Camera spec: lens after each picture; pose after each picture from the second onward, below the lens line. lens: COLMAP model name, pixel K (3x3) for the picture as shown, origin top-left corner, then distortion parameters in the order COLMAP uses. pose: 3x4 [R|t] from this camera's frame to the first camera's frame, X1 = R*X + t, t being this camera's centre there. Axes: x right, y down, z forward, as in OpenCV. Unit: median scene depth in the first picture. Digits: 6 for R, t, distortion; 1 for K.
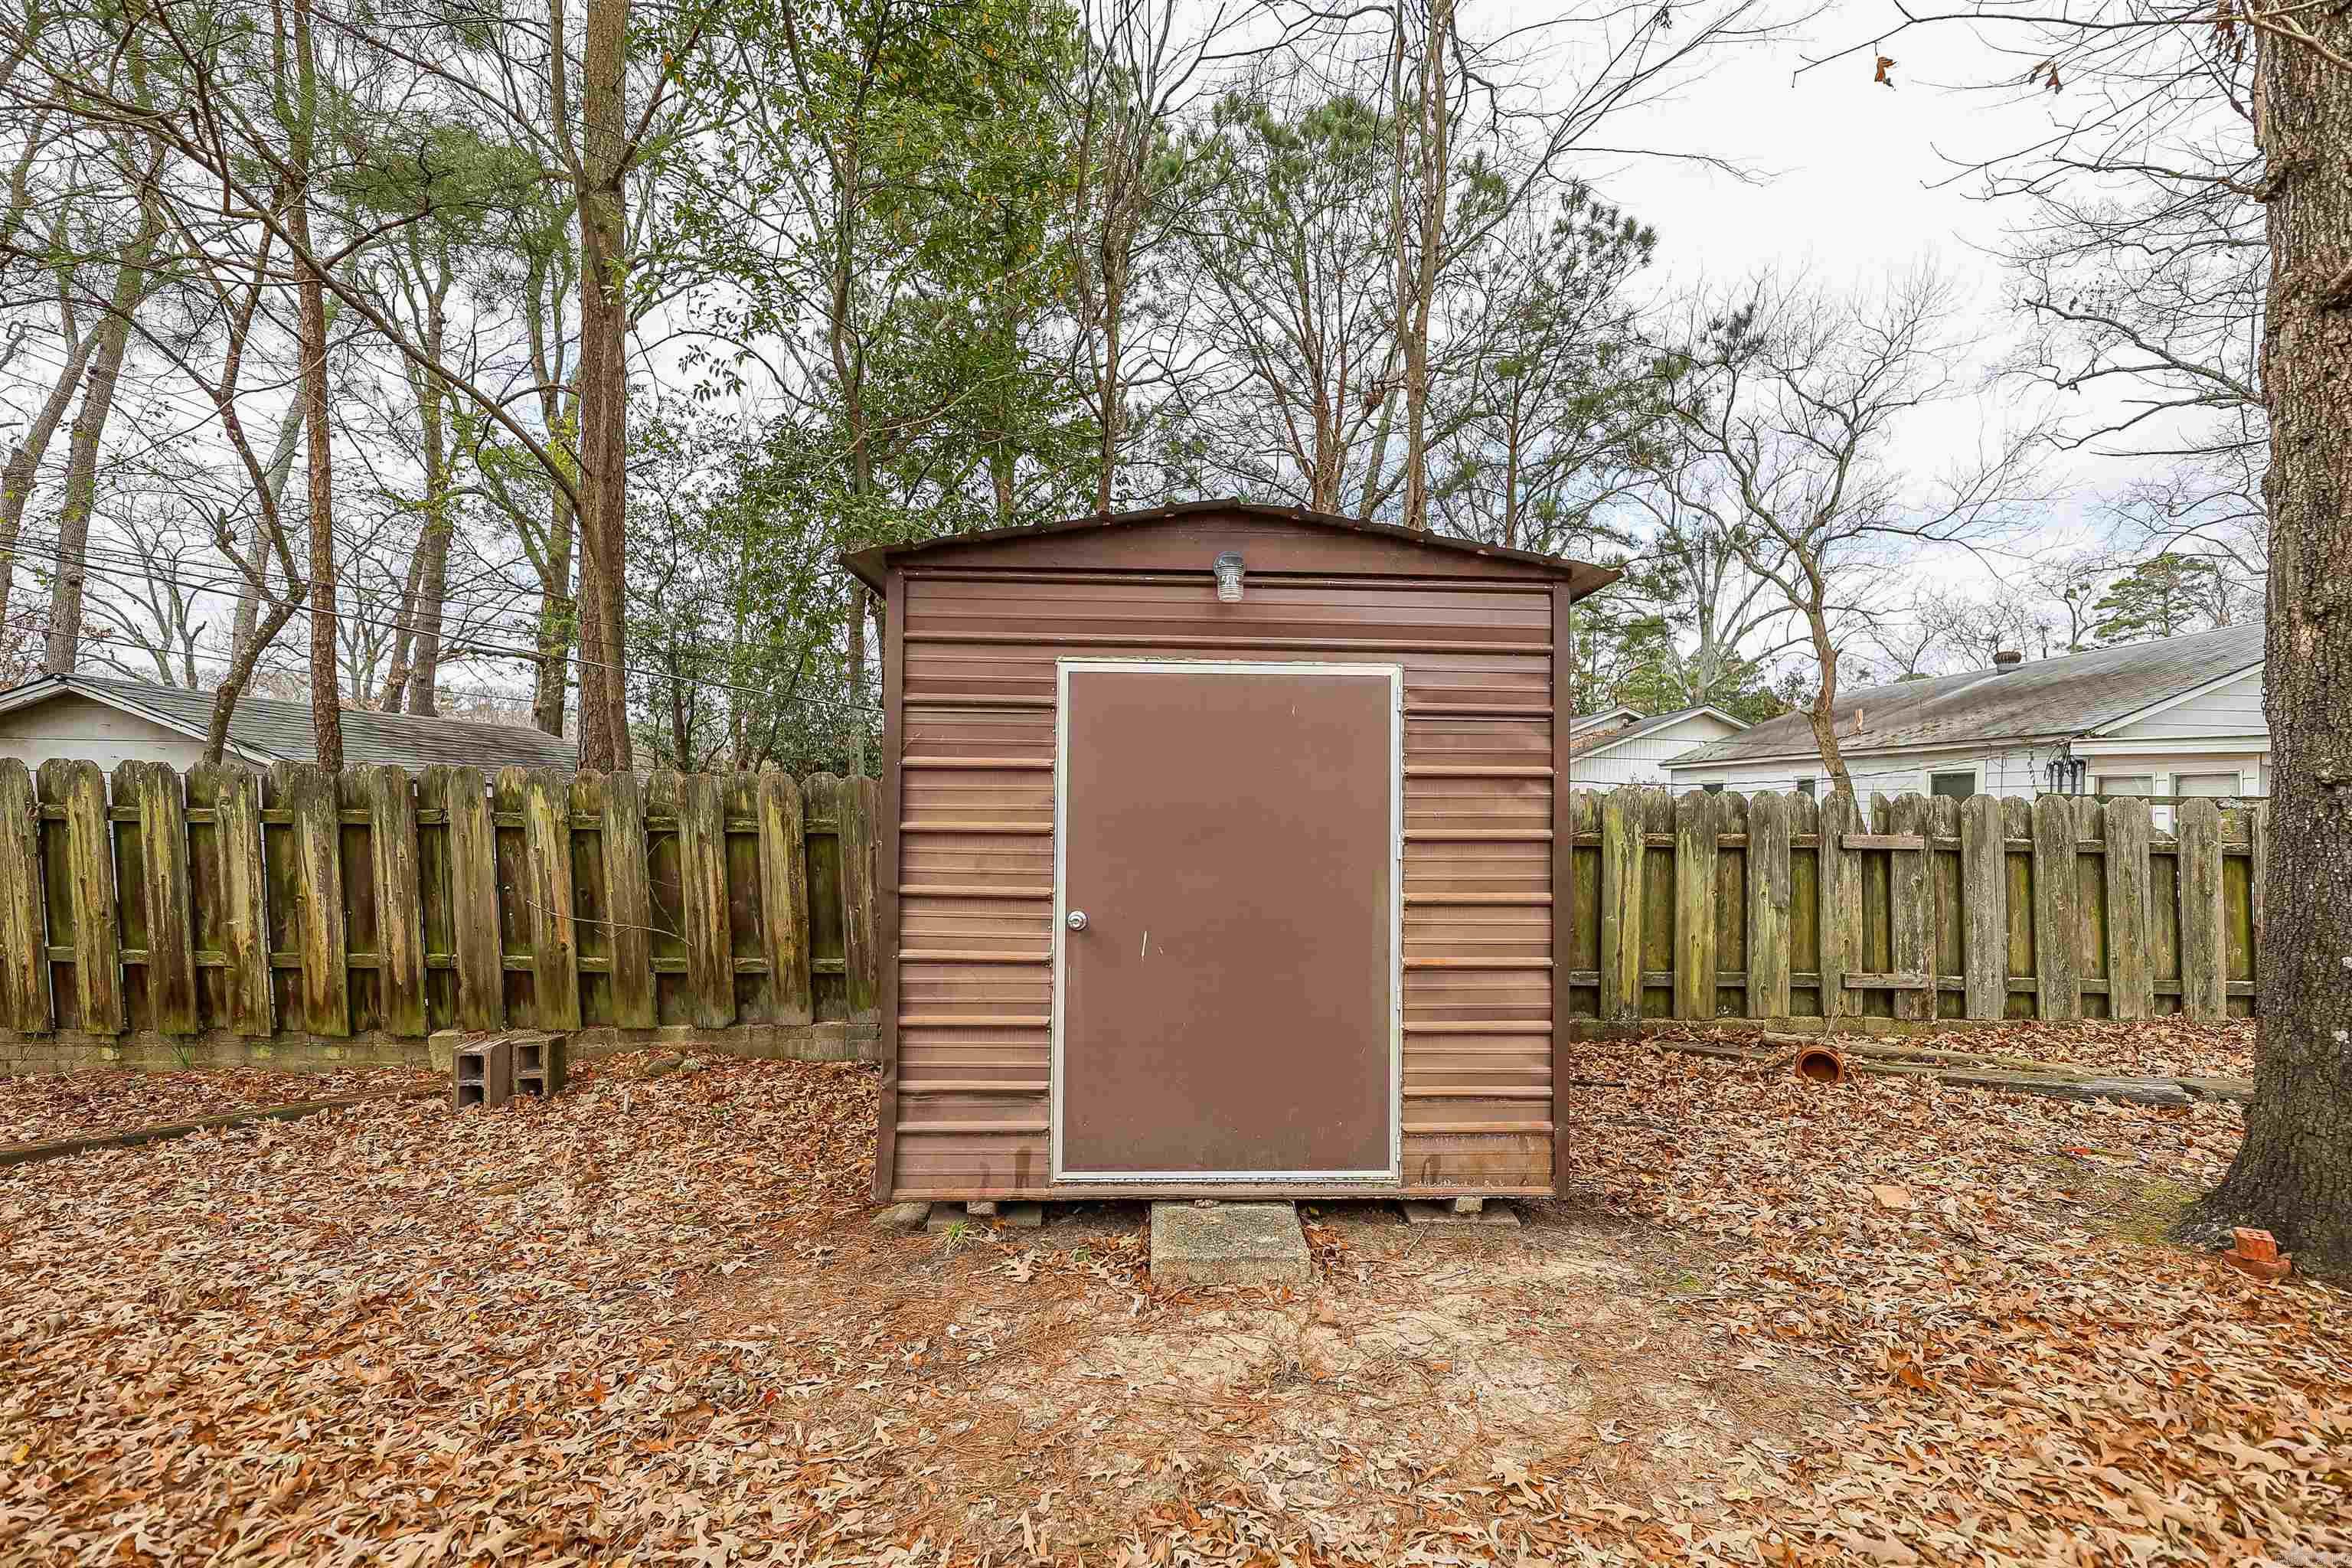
lens RADIAL K [[940.3, 0, 1180.9], [0, 940.3, 791.8], [0, 0, 1]] dist [0.001090, -0.003406]
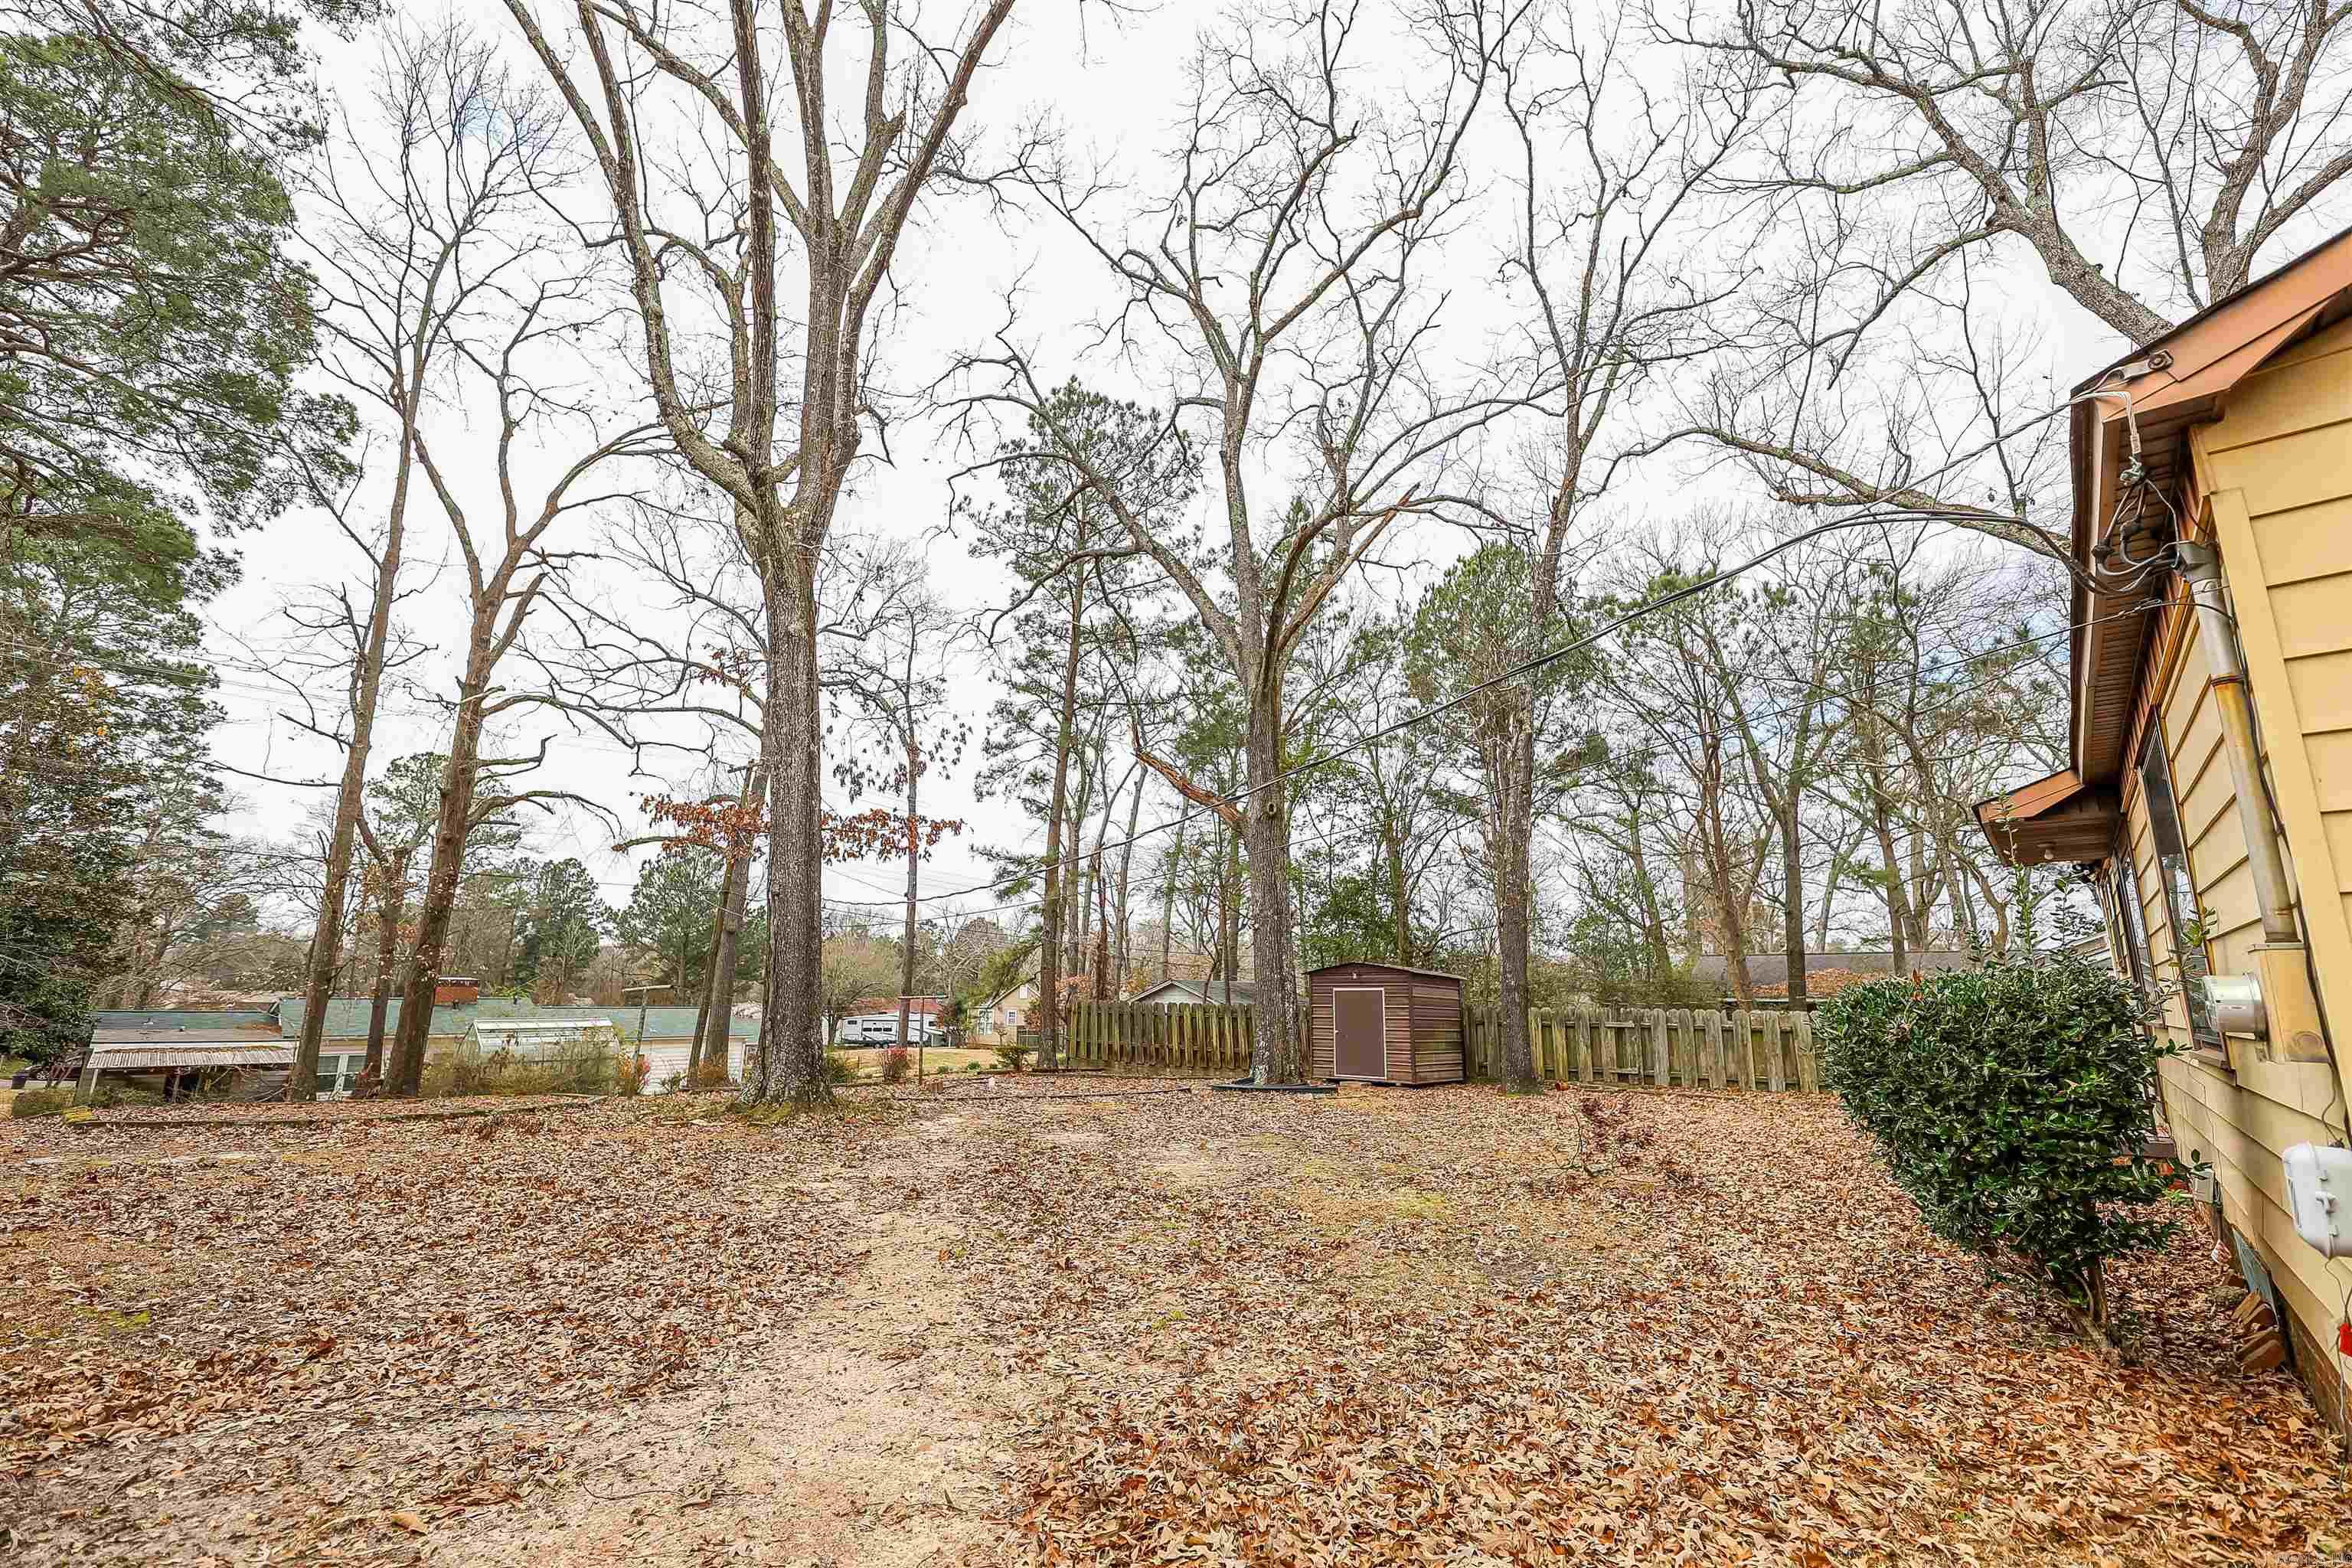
lens RADIAL K [[940.3, 0, 1180.9], [0, 940.3, 791.8], [0, 0, 1]] dist [0.001090, -0.003406]
pose [[0.751036, -0.152472, -0.642415, 1.790051], [0.009903, 0.975463, -0.219941, -0.029080], [0.660187, 0.158822, 0.734118, -2.391502]]
